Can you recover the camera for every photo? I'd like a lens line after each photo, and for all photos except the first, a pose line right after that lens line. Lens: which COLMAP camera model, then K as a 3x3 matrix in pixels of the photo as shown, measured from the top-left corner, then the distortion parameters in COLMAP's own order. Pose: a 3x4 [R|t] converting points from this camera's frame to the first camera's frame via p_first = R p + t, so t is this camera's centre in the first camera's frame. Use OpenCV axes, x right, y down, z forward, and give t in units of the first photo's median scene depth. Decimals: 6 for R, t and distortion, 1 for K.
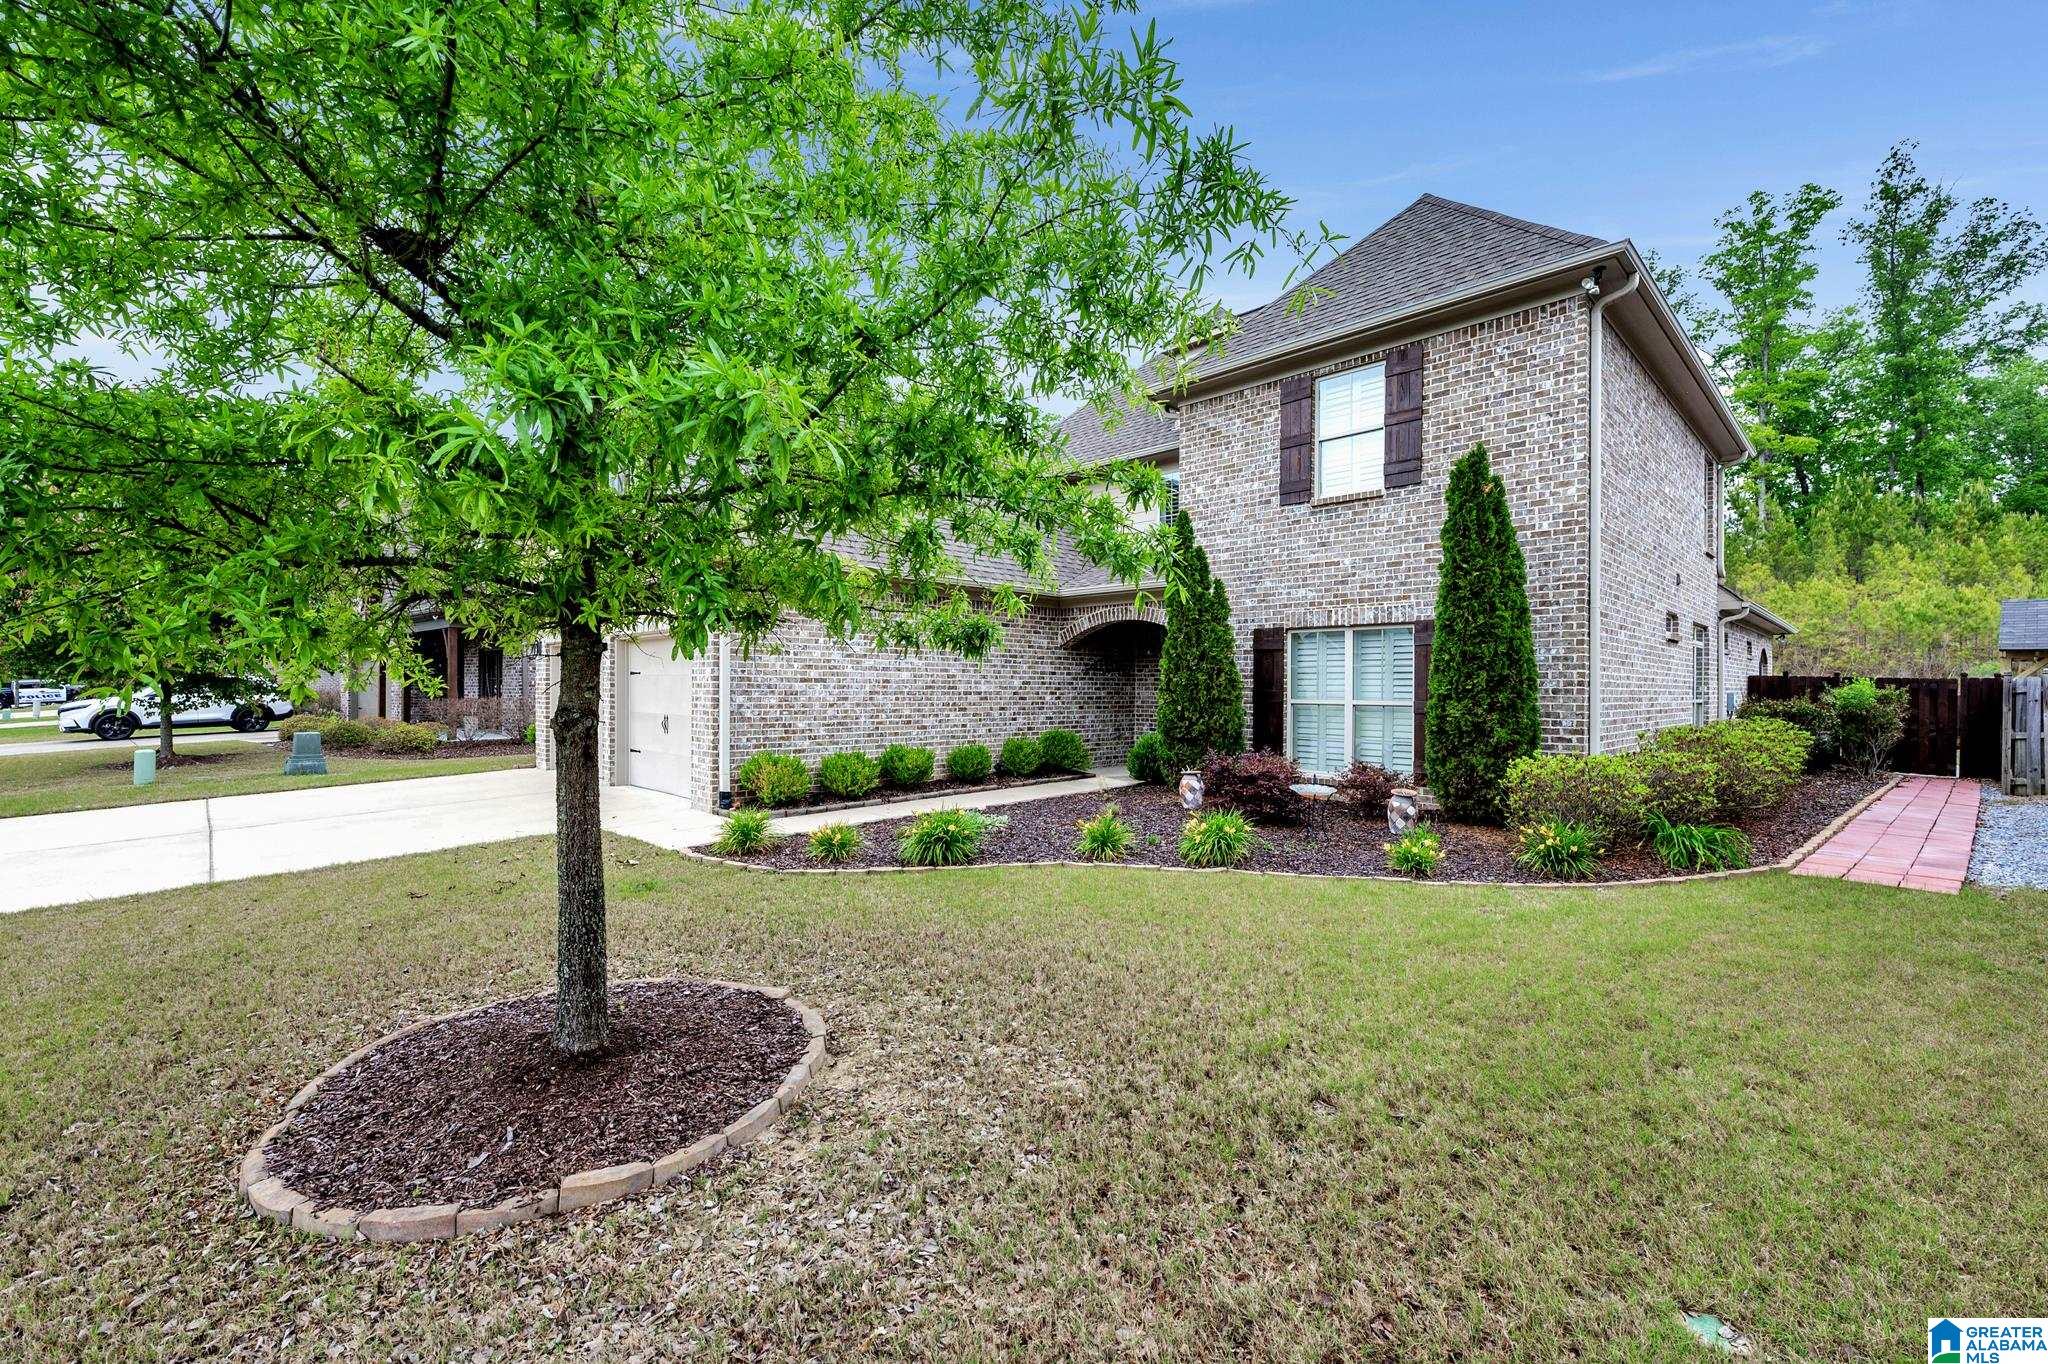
lens RADIAL K [[851.0, 0, 1026.0], [0, 851.0, 684.2], [0, 0, 1]] dist [0.001059, 0.000131]
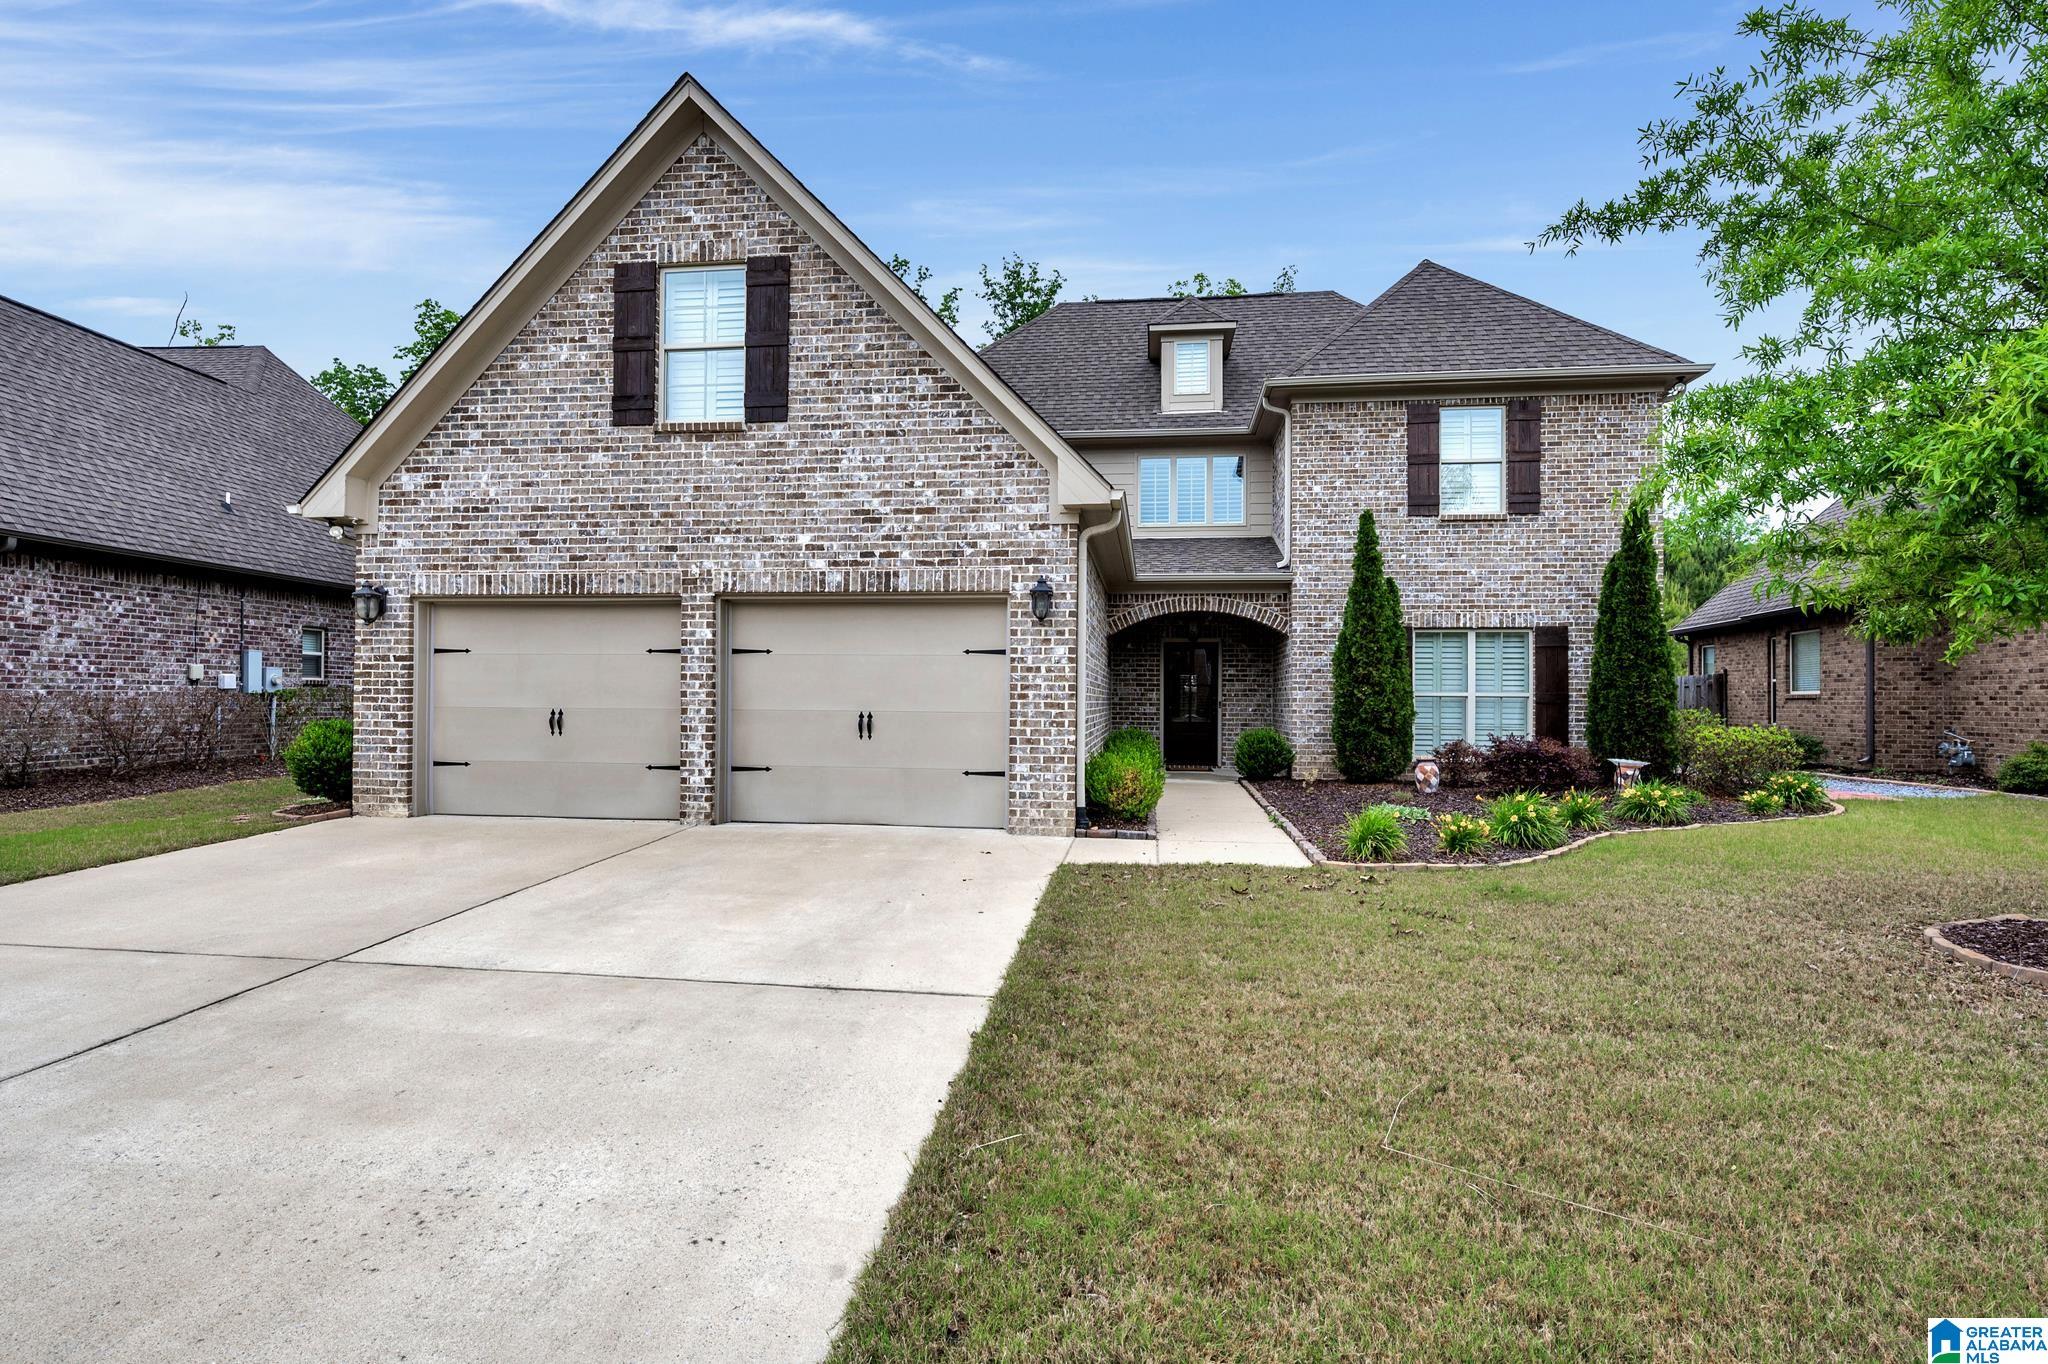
lens RADIAL K [[1013.9, 0, 1023.0], [0, 1013.9, 682.4], [0, 0, 1]] dist [-0.000245, -0.000090]
pose [[0.783441, 0.011557, 0.621358, -0.942526], [-0.003970, 0.999900, -0.013592, 0.025646], [-0.621453, 0.008182, 0.783409, 0.302863]]
